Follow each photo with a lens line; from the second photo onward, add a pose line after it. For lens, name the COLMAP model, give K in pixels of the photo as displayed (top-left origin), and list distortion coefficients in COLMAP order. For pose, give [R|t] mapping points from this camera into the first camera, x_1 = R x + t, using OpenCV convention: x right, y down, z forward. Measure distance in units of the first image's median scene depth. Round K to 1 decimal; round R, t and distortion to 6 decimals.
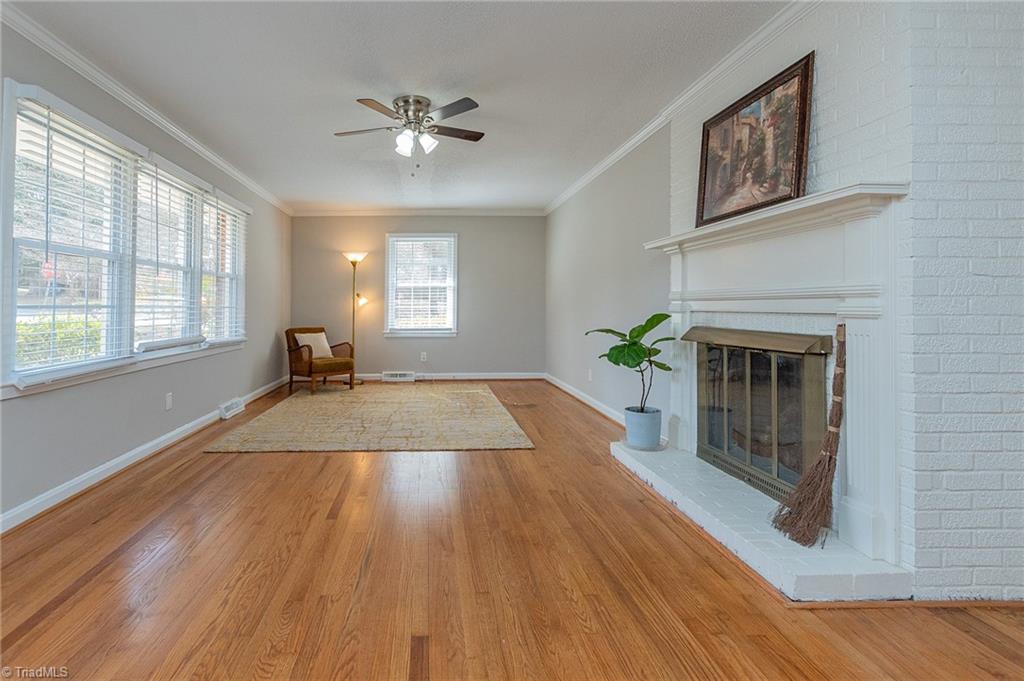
lens RADIAL K [[489.2, 0, 435.2], [0, 489.2, 294.9], [0, 0, 1]] dist [0.001345, 0.000386]
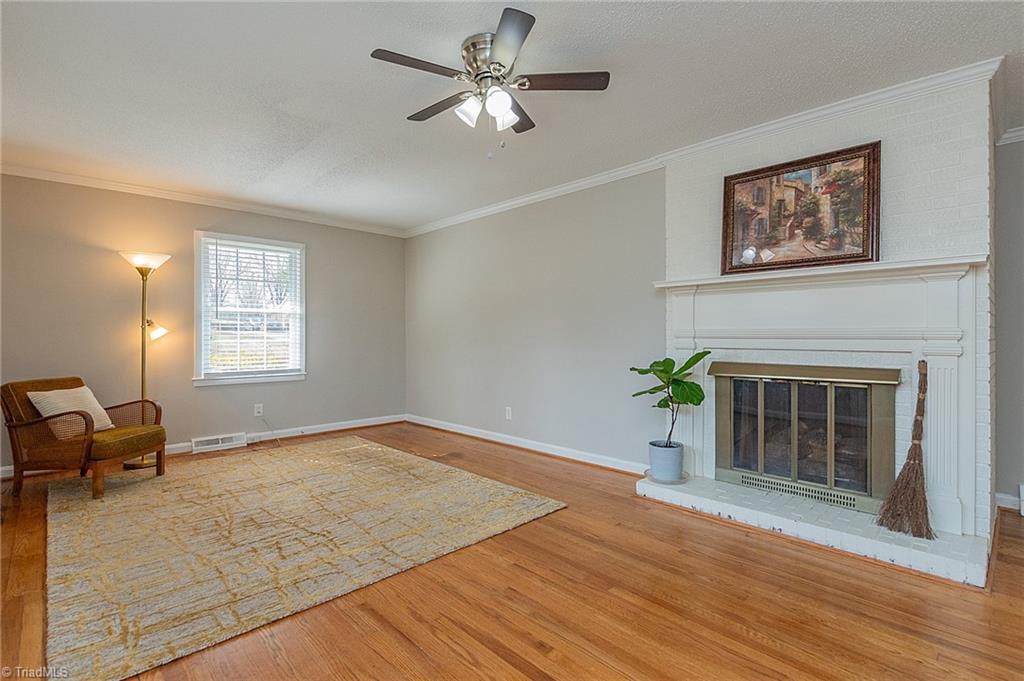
lens RADIAL K [[480.4, 0, 510.5], [0, 480.4, 336.6], [0, 0, 1]] dist [0.003074, 0.000157]
pose [[0.730510, 0.001189, 0.682901, -0.487840], [-0.018455, 0.999668, 0.018002, -0.002871], [-0.682652, -0.025754, 0.730289, 0.478053]]
